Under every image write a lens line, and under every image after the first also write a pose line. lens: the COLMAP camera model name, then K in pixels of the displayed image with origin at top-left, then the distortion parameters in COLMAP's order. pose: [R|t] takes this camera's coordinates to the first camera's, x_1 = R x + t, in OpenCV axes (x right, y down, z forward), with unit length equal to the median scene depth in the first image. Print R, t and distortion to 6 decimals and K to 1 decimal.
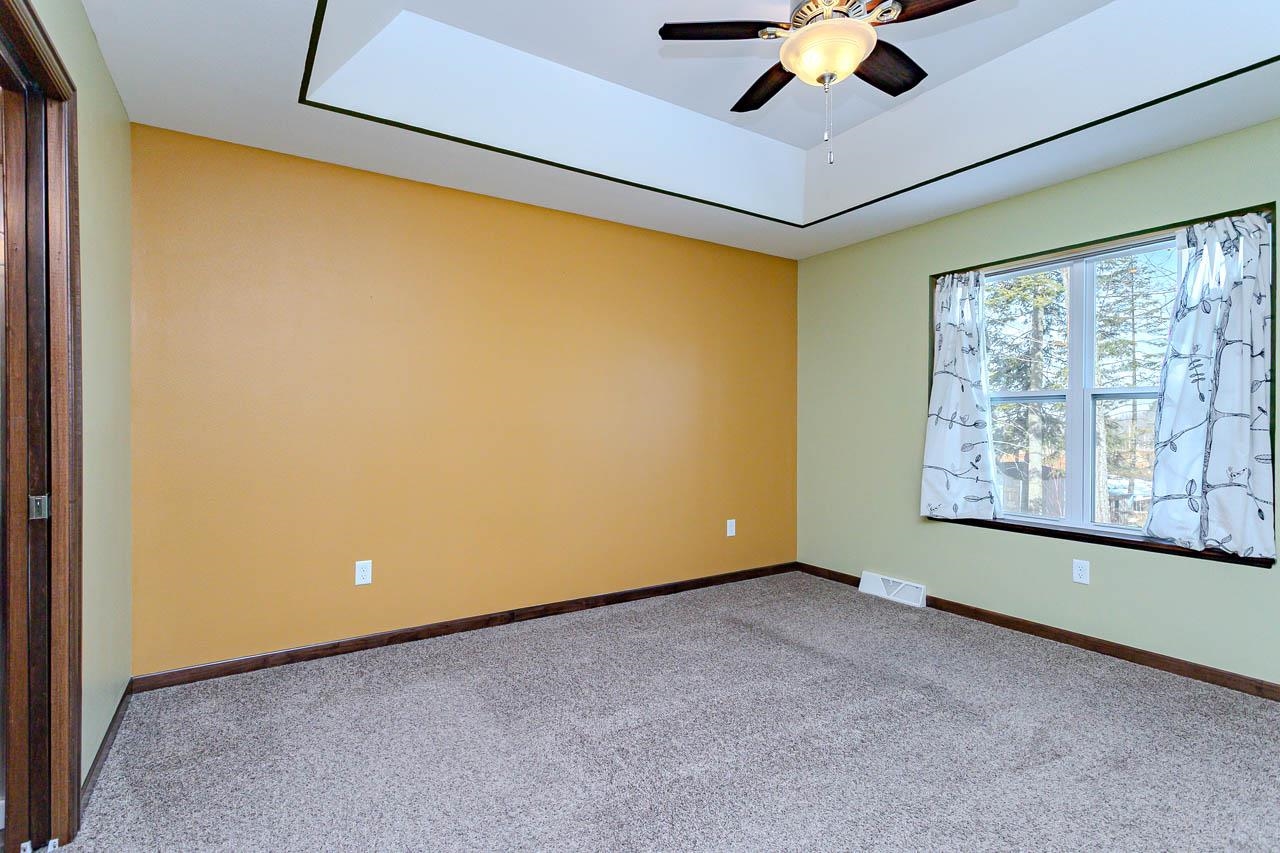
lens RADIAL K [[608.6, 0, 637.4], [0, 608.6, 427.0], [0, 0, 1]] dist [-0.001502, 0.001378]
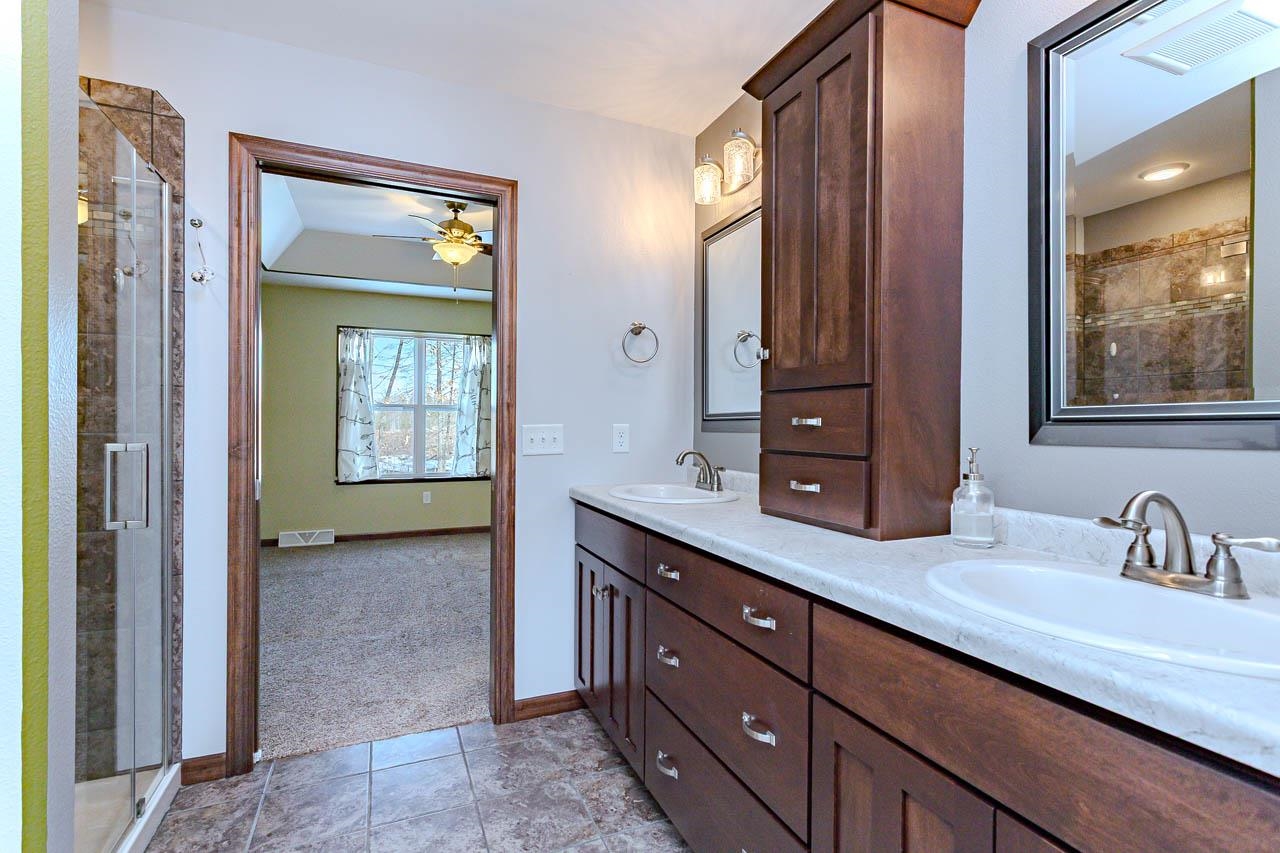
lens RADIAL K [[608.6, 0, 640.1], [0, 608.6, 425.2], [0, 0, 1]] dist [-0.001502, 0.001378]
pose [[0.155734, -0.002688, 0.987795, -0.969360], [0.004946, 0.999986, 0.001941, 0.001948], [-0.987787, 0.004584, 0.155746, 0.007994]]
